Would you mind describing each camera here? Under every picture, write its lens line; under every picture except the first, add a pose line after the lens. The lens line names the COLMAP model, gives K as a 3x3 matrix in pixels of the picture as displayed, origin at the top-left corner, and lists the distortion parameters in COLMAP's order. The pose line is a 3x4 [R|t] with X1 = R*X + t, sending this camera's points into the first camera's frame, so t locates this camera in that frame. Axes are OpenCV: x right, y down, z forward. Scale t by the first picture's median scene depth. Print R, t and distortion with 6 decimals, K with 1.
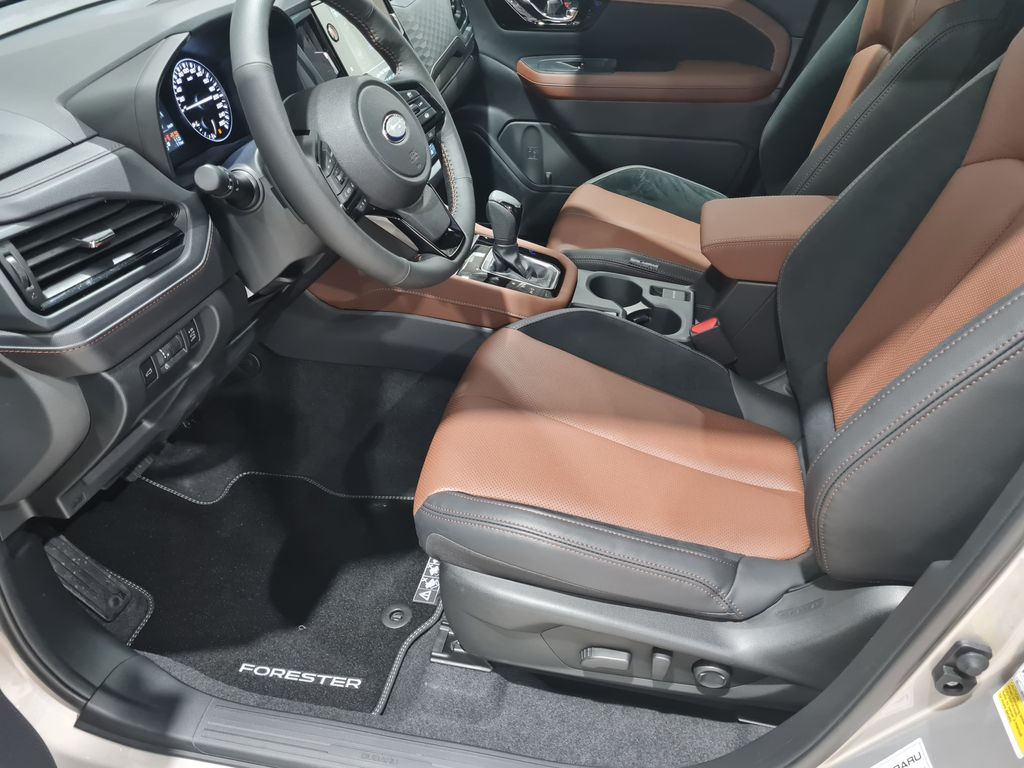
lens RADIAL K [[790.4, 0, 540.0], [0, 790.4, 384.3], [0, 0, 1]] dist [0.033621, 0.002054]
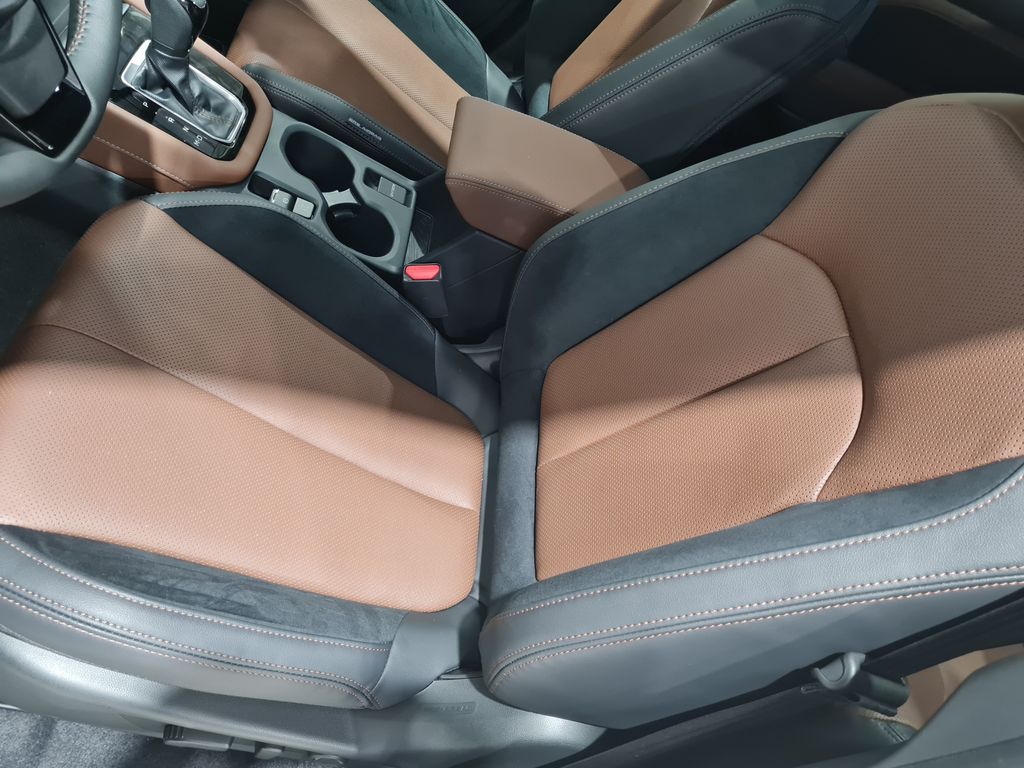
lens RADIAL K [[790.4, 0, 540.0], [0, 790.4, 384.3], [0, 0, 1]] dist [0.033621, 0.002054]
pose [[0.877194, 0.175811, 0.446790, -0.021873], [-0.304713, 0.922983, 0.235057, -0.173092], [-0.371054, -0.342333, 0.863207, 0.206332]]
